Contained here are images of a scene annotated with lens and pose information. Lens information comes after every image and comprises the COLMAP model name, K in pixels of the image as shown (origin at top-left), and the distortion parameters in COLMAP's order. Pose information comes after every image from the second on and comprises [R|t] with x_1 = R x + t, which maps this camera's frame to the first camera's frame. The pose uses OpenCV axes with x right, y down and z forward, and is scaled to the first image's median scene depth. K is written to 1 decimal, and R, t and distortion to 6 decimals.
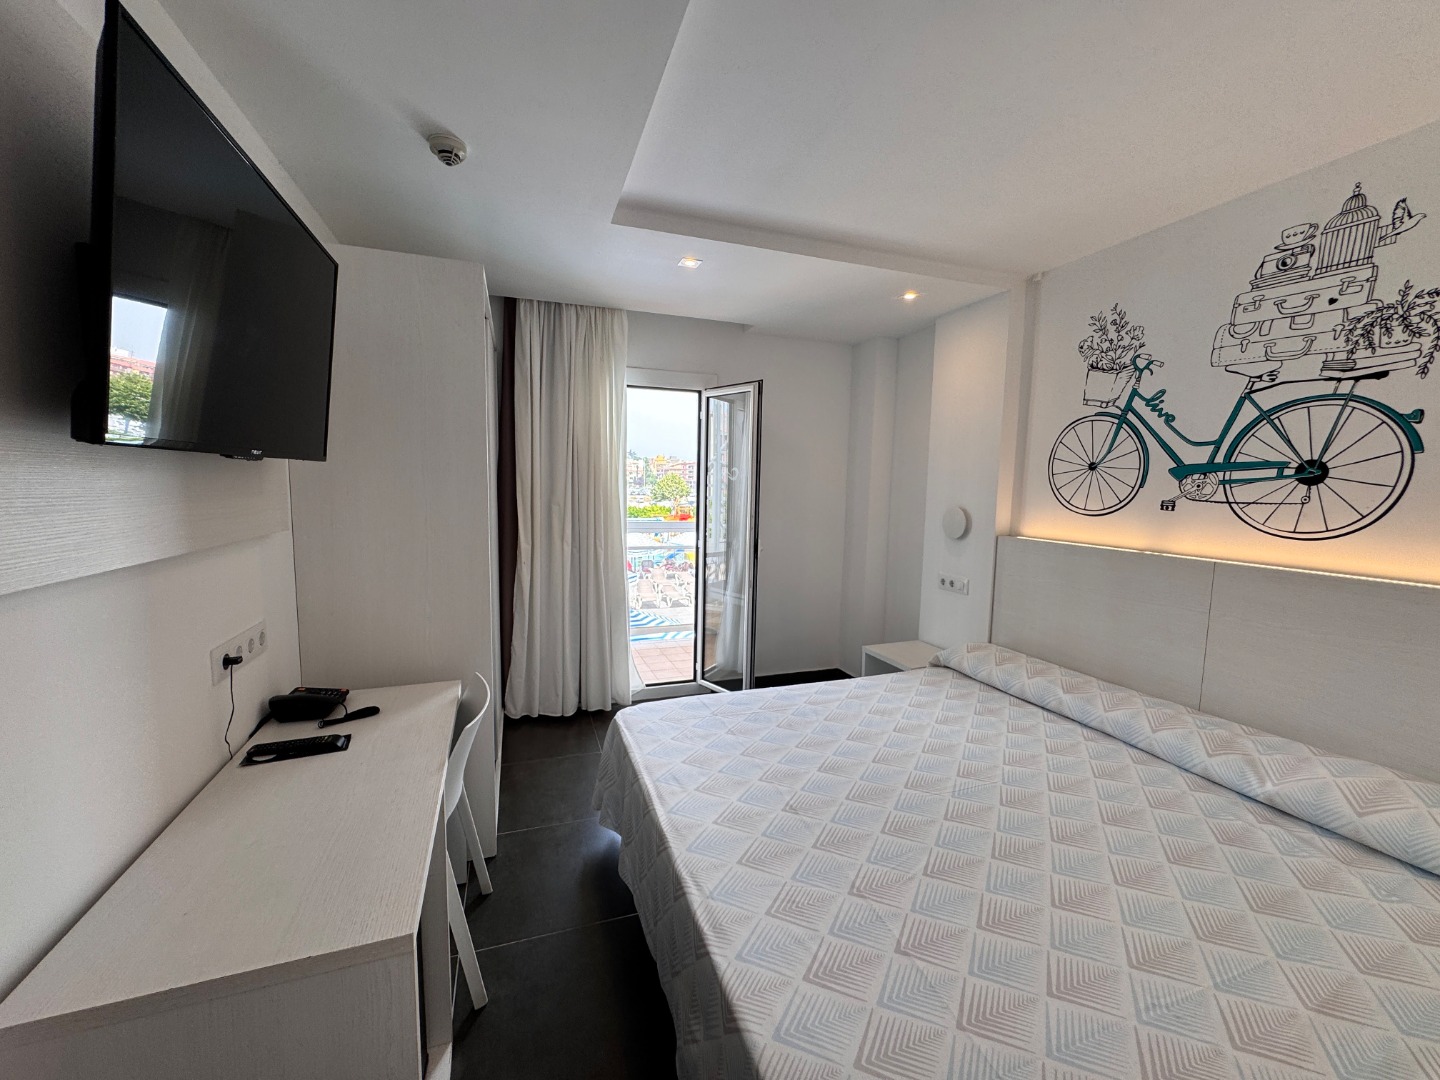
lens RADIAL K [[575.8, 0, 721.7], [0, 575.8, 539.8], [0, 0, 1]] dist [-0.001660, -0.000130]
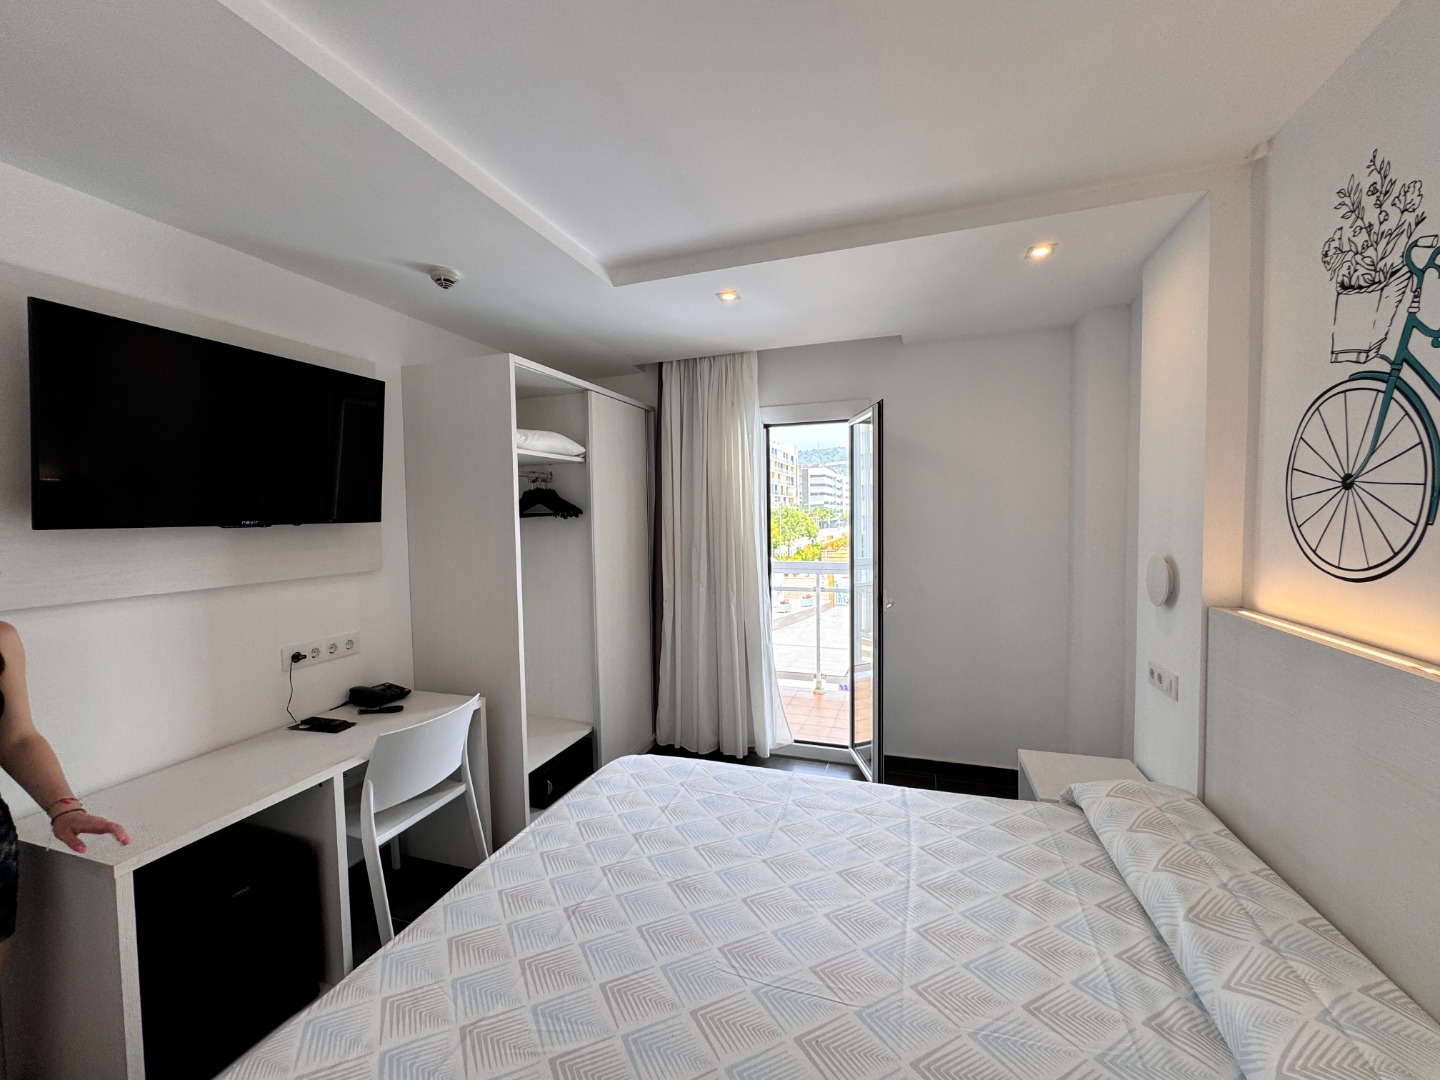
lens RADIAL K [[575.8, 0, 721.7], [0, 575.8, 539.8], [0, 0, 1]] dist [-0.001660, -0.000130]
pose [[0.780353, -0.002541, -0.625334, 0.592854], [-0.033112, 0.998421, -0.045377, -0.040966], [0.624462, 0.056116, 0.779037, 0.307452]]
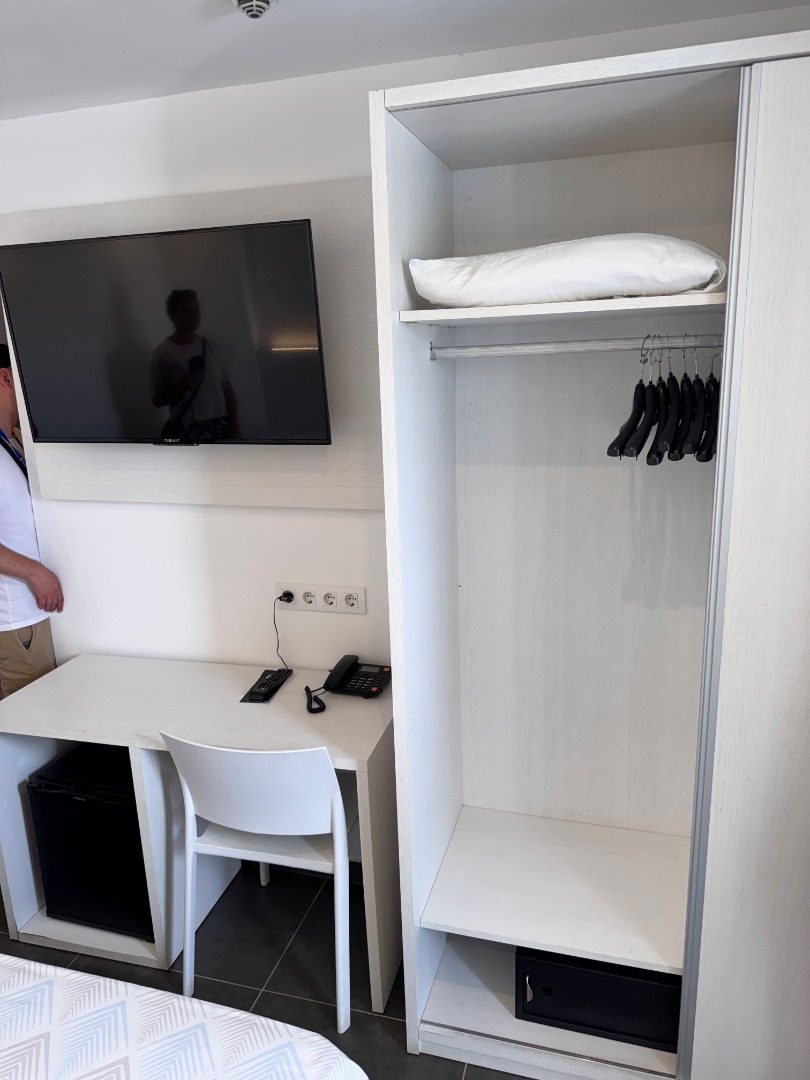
lens RADIAL K [[763.7, 0, 405.0], [0, 763.7, 540.0], [0, 0, 1]] dist [0.106268, -0.148730]
pose [[-0.592448, 0.189710, -0.782953, 0.181056], [-0.061904, 0.958284, 0.279035, -0.244690], [0.803226, 0.213781, -0.555990, 1.304992]]
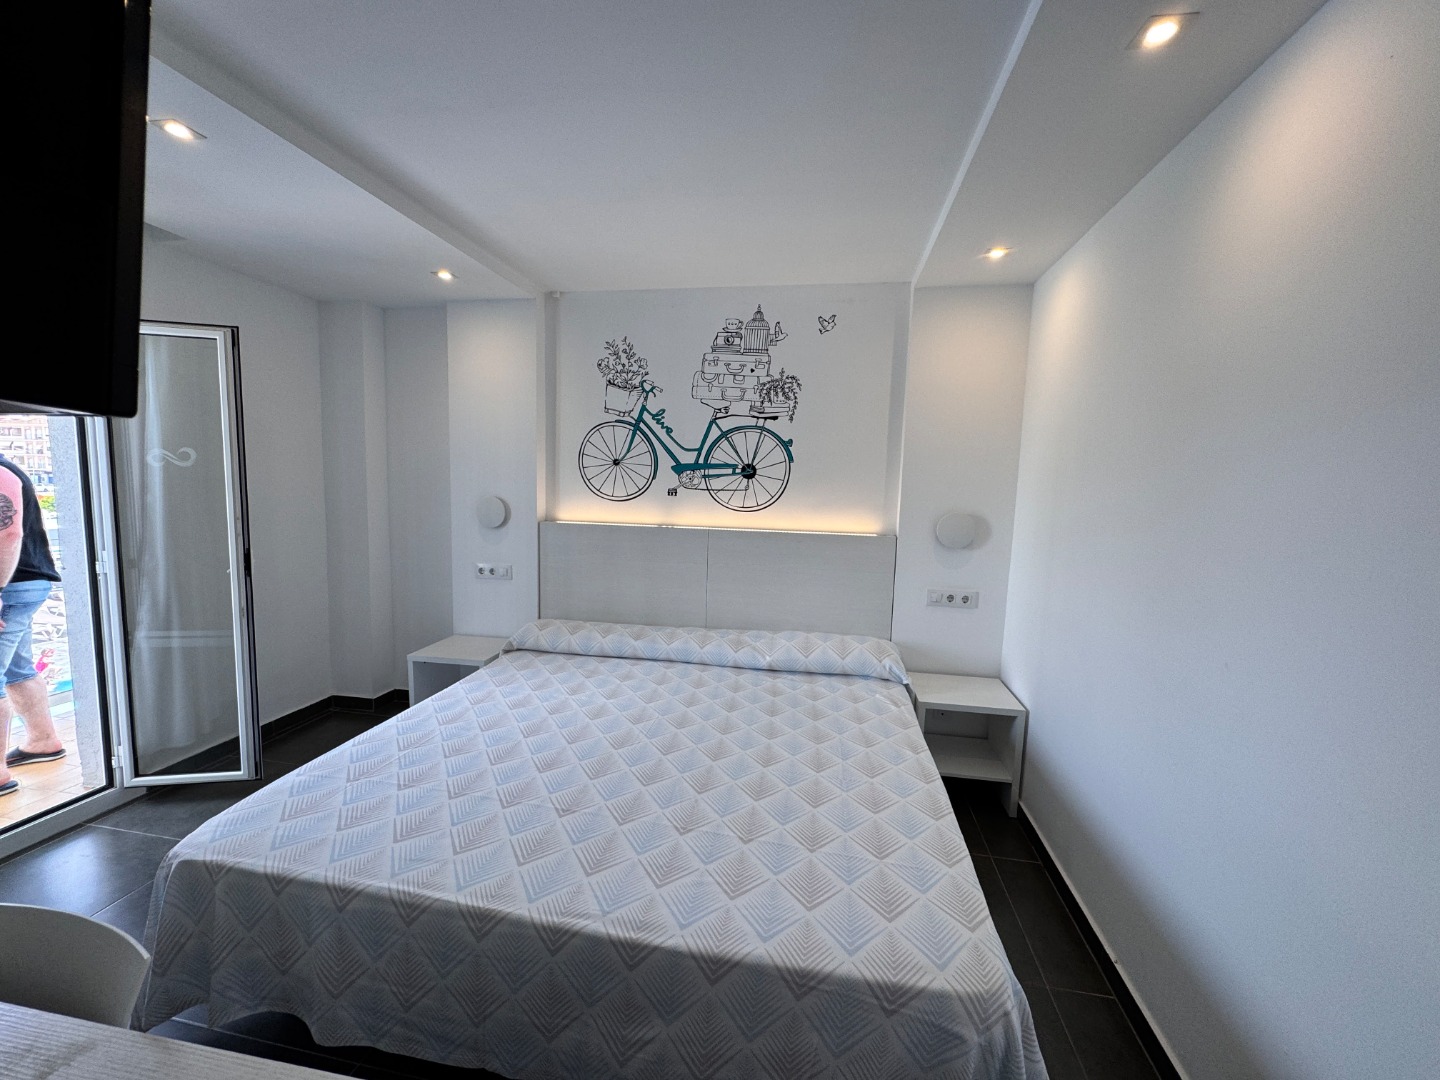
lens RADIAL K [[575.8, 0, 721.7], [0, 575.8, 539.8], [0, 0, 1]] dist [-0.001660, -0.000130]
pose [[0.496930, -0.093709, 0.862716, -0.390833], [0.068617, 0.995283, 0.068585, -0.031595], [-0.865074, 0.025115, 0.501016, 0.186191]]
